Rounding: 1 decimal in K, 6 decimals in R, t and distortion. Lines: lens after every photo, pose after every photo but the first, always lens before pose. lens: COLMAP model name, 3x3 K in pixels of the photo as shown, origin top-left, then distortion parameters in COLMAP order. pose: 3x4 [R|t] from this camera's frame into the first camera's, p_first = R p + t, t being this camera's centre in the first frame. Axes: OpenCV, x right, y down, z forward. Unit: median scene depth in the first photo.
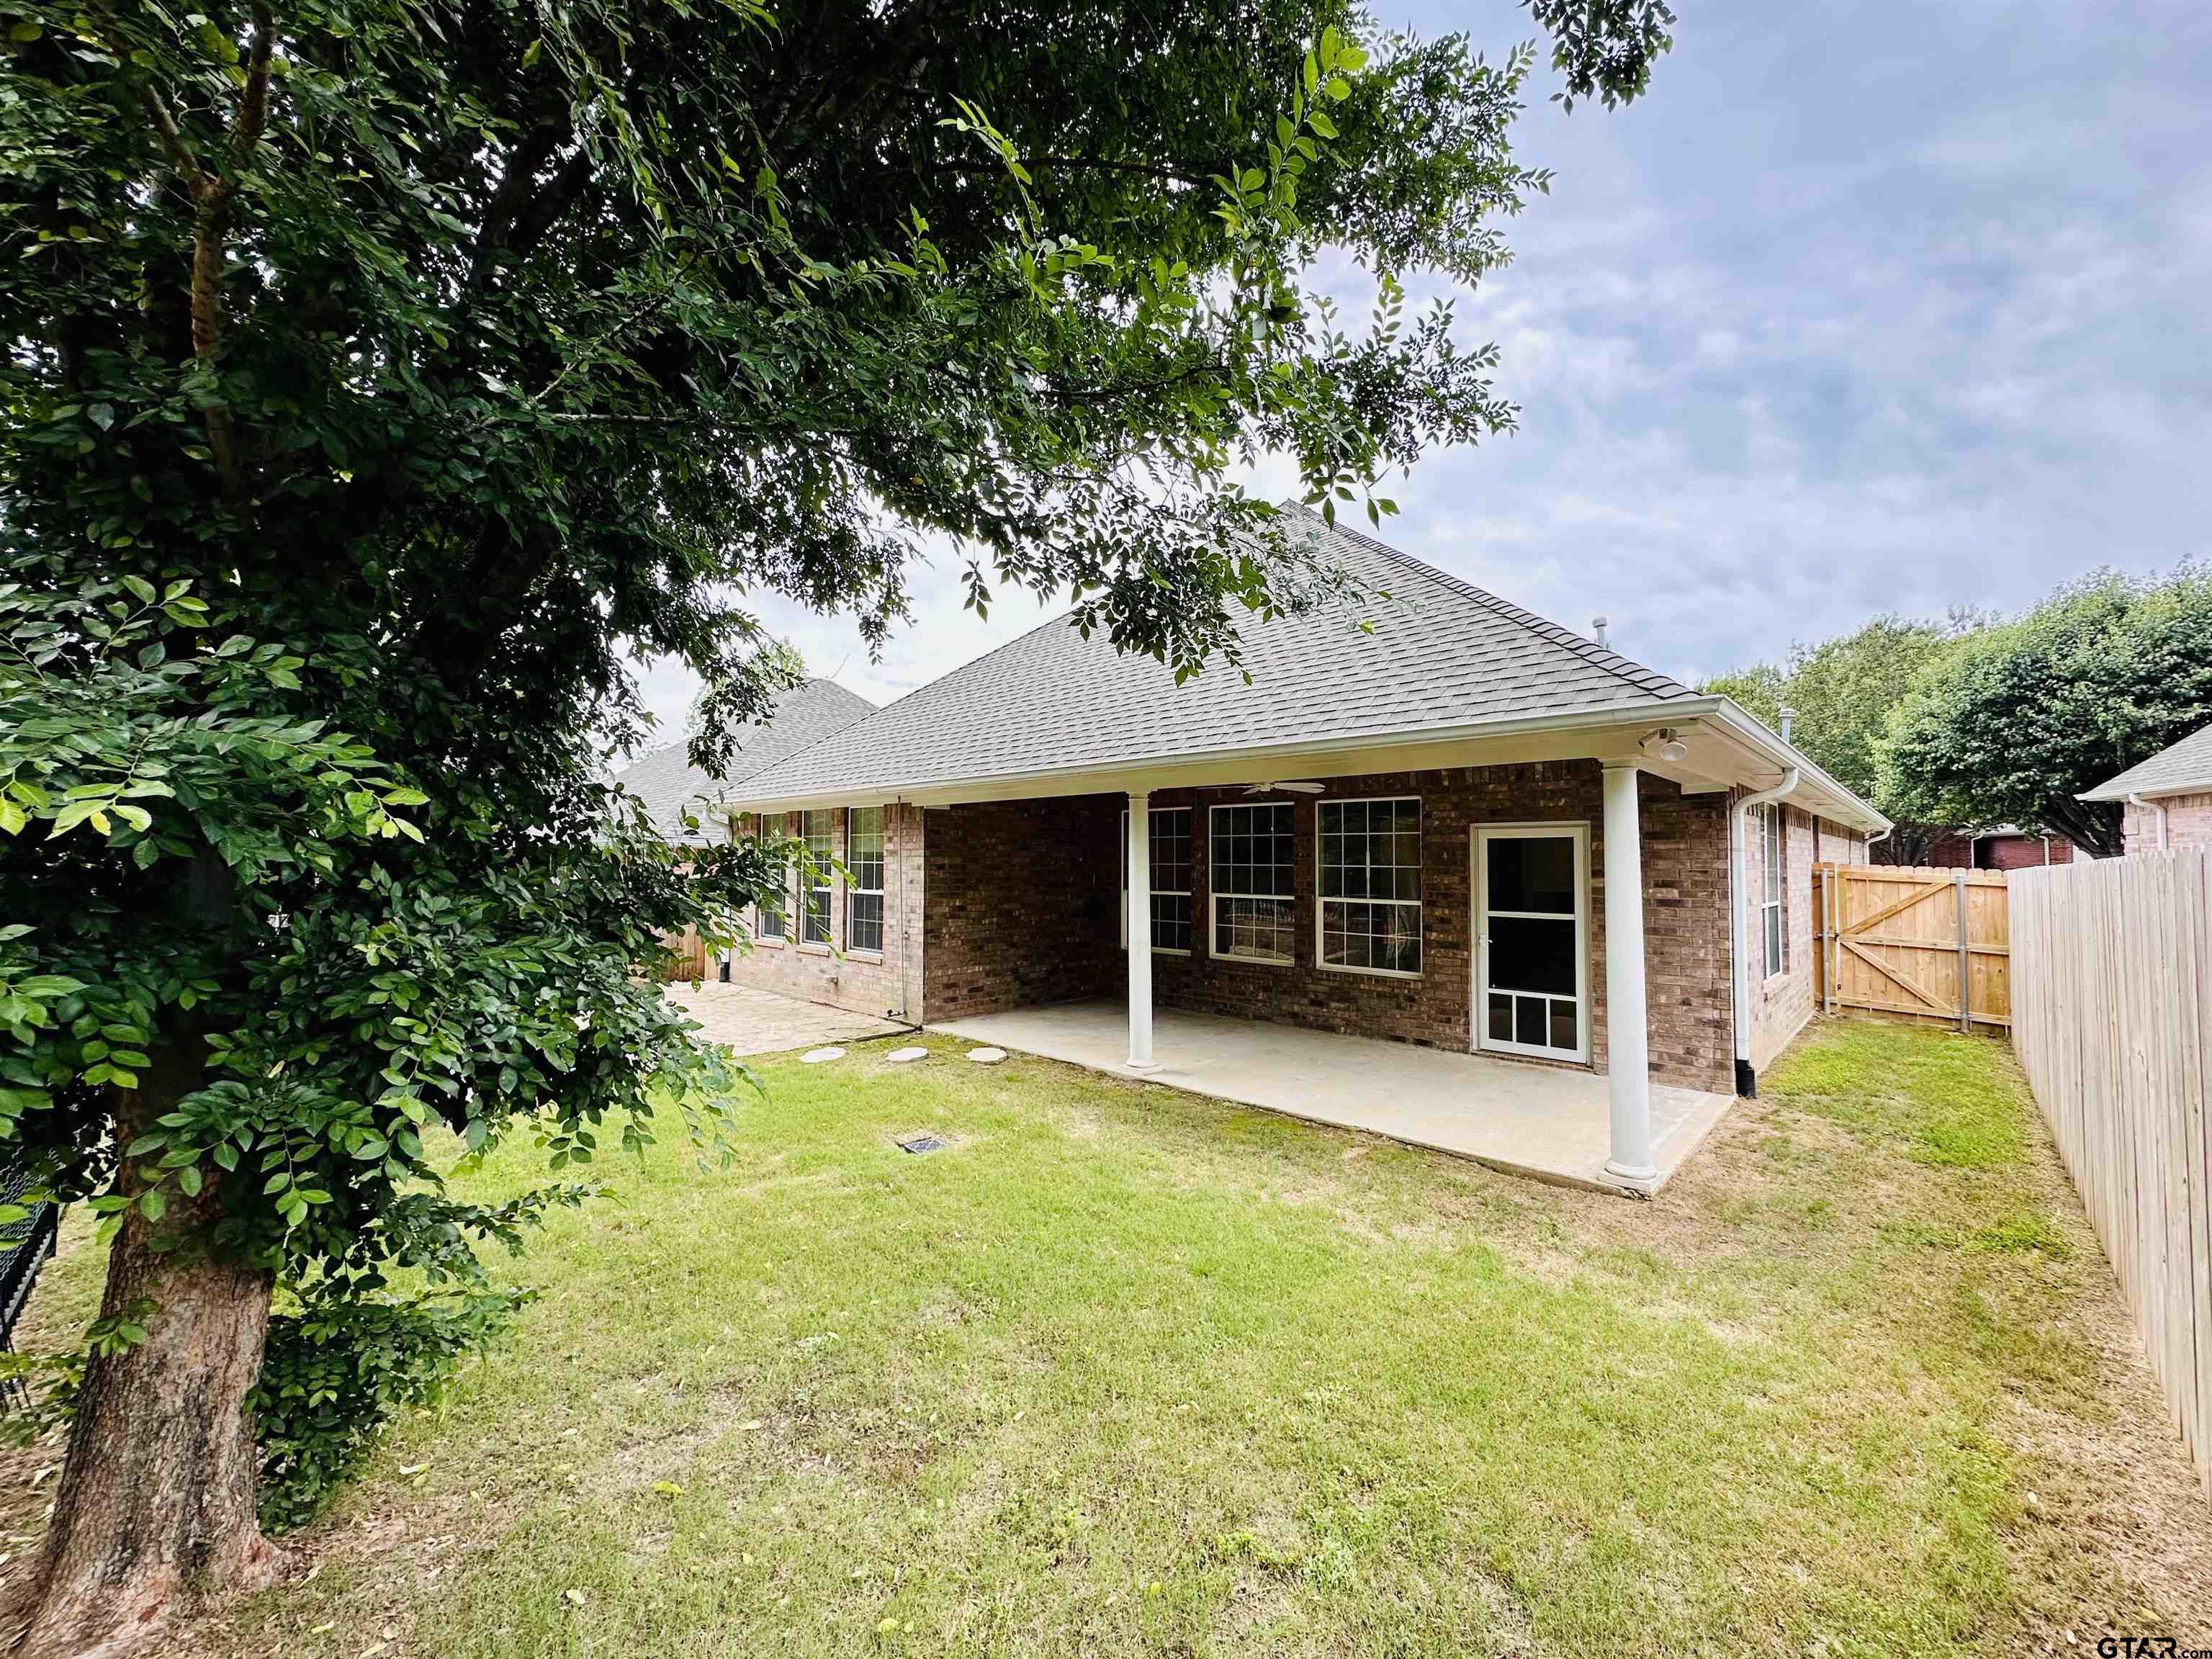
lens RADIAL K [[876.5, 0, 1102.6], [0, 876.5, 830.2], [0, 0, 1]] dist [-0.001490, -0.000020]
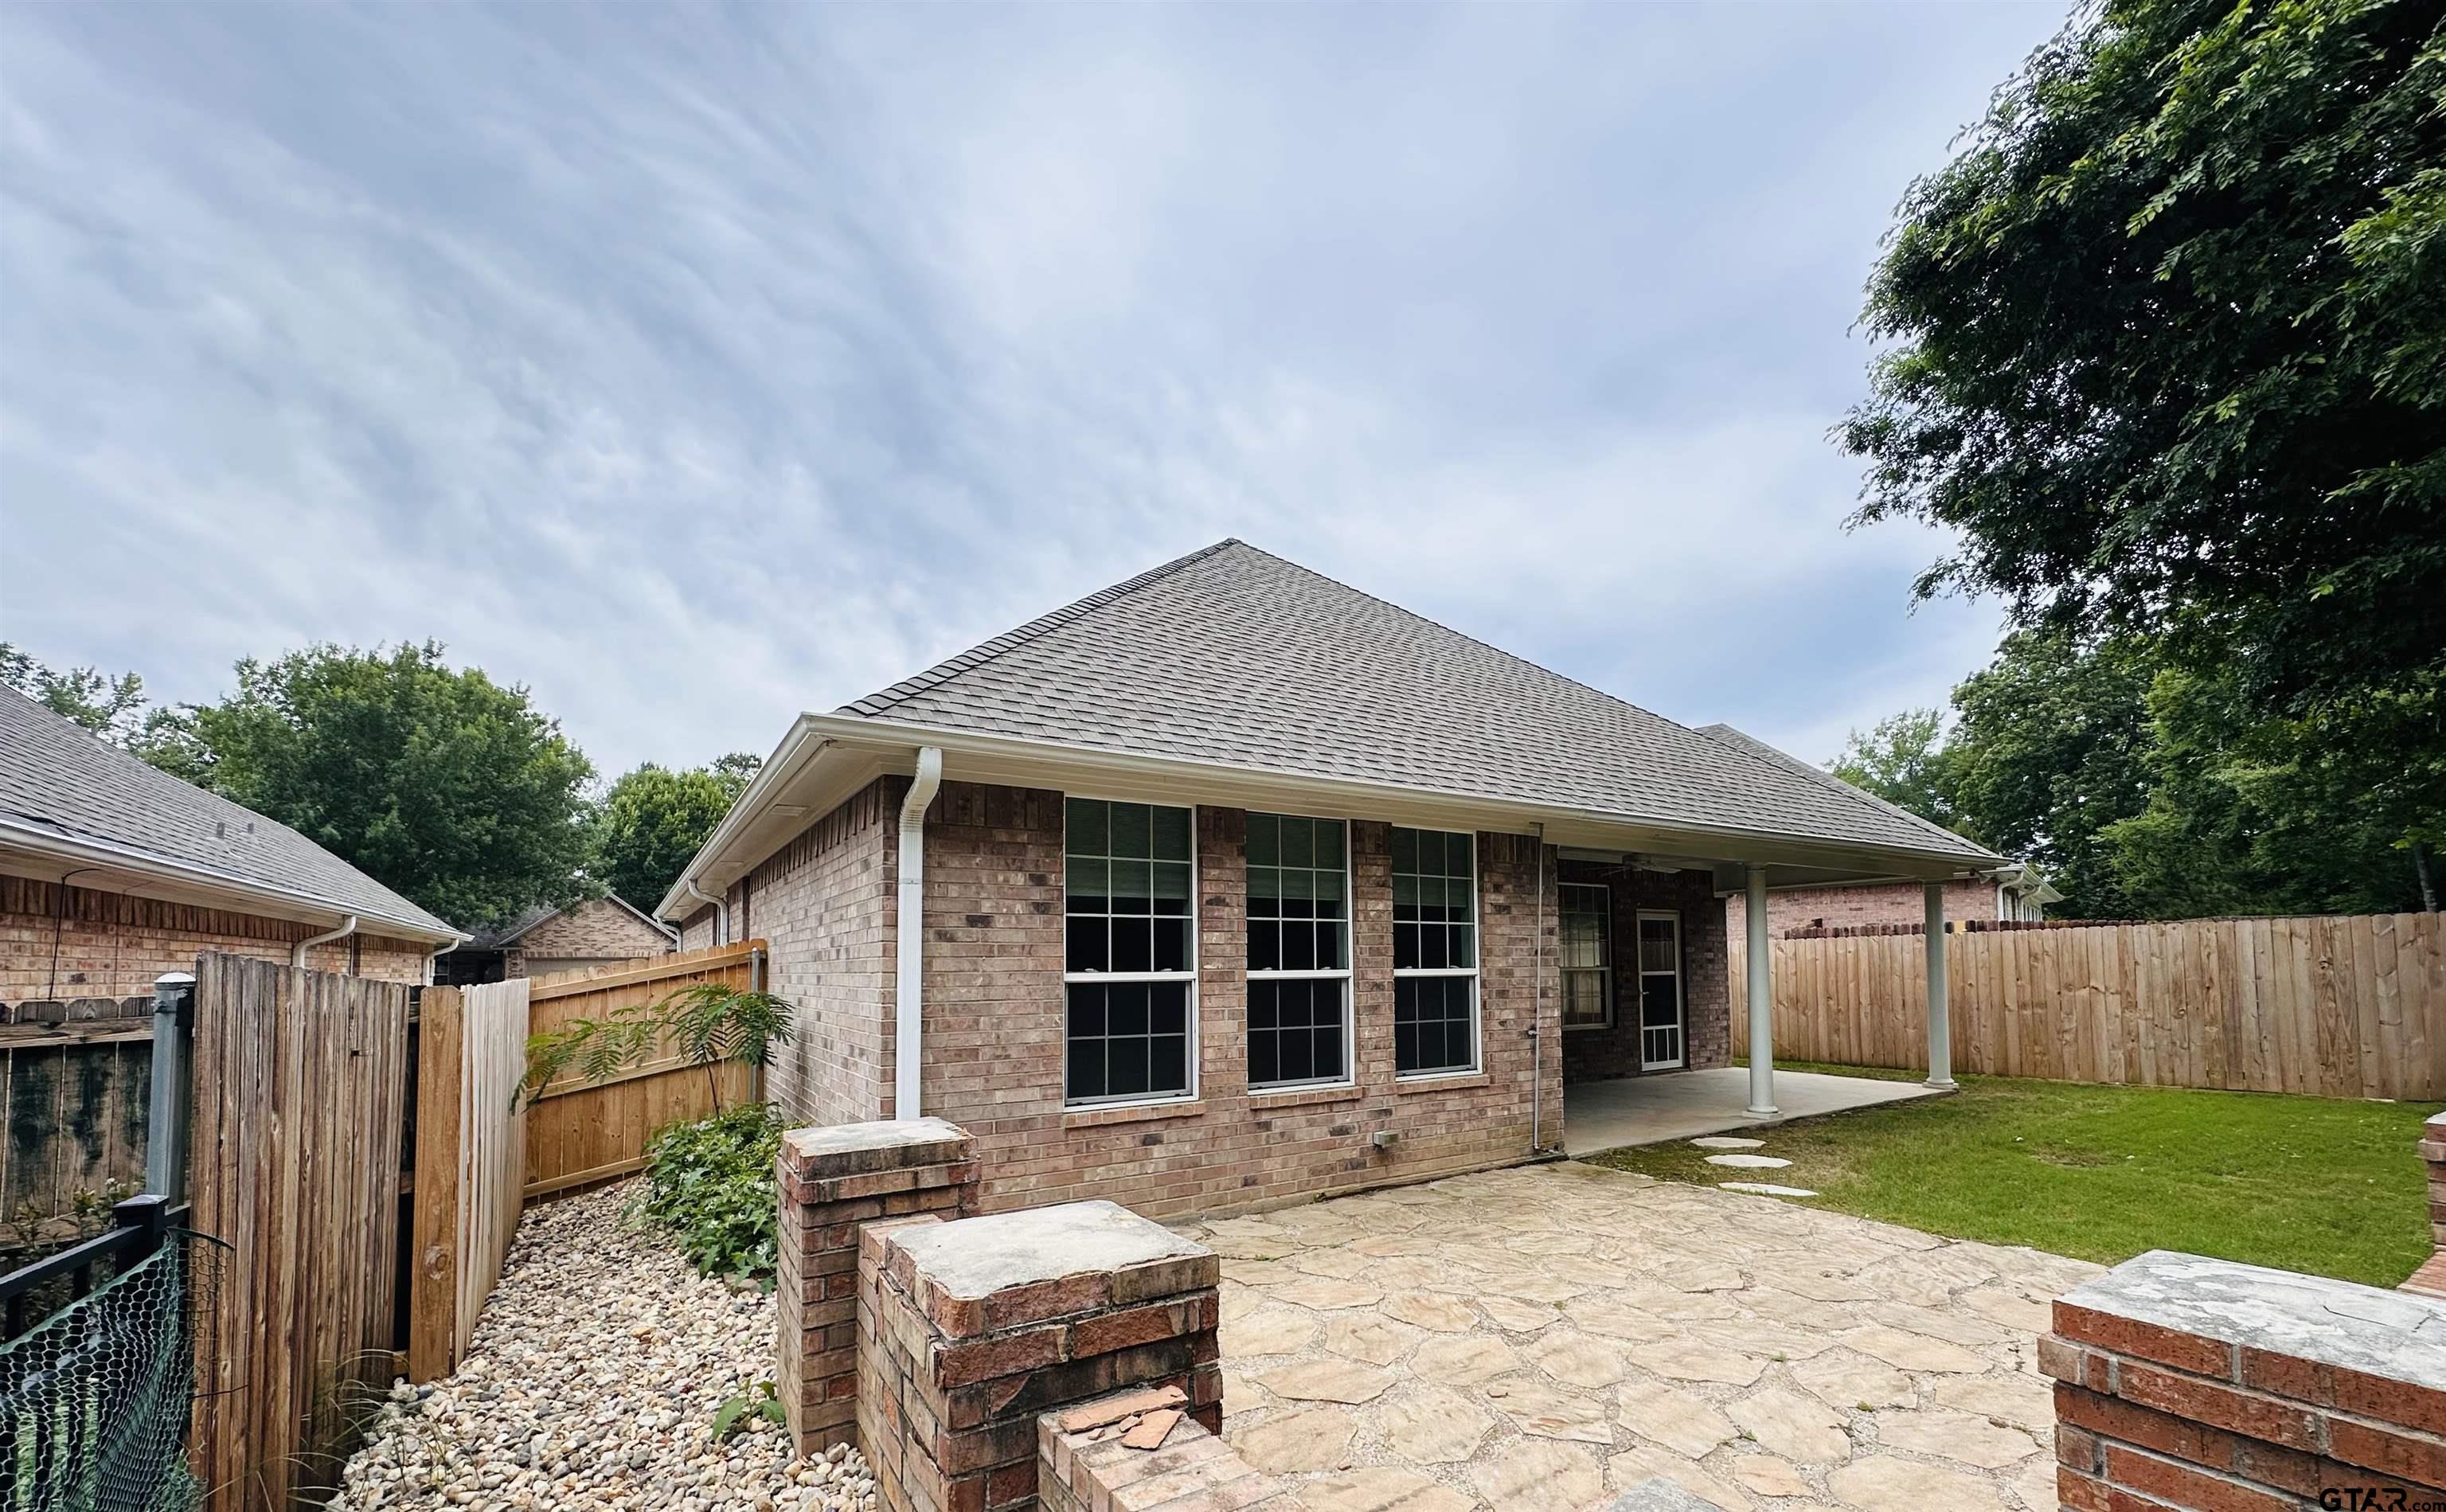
lens RADIAL K [[981.5, 0, 1221.6], [0, 981.5, 922.7], [0, 0, 1]] dist [0.001019, 0.000155]
pose [[0.247576, 0.038390, 0.968108, -1.131681], [-0.022790, 0.999169, -0.033793, 0.074831], [-0.968600, -0.013696, 0.248245, 1.147597]]
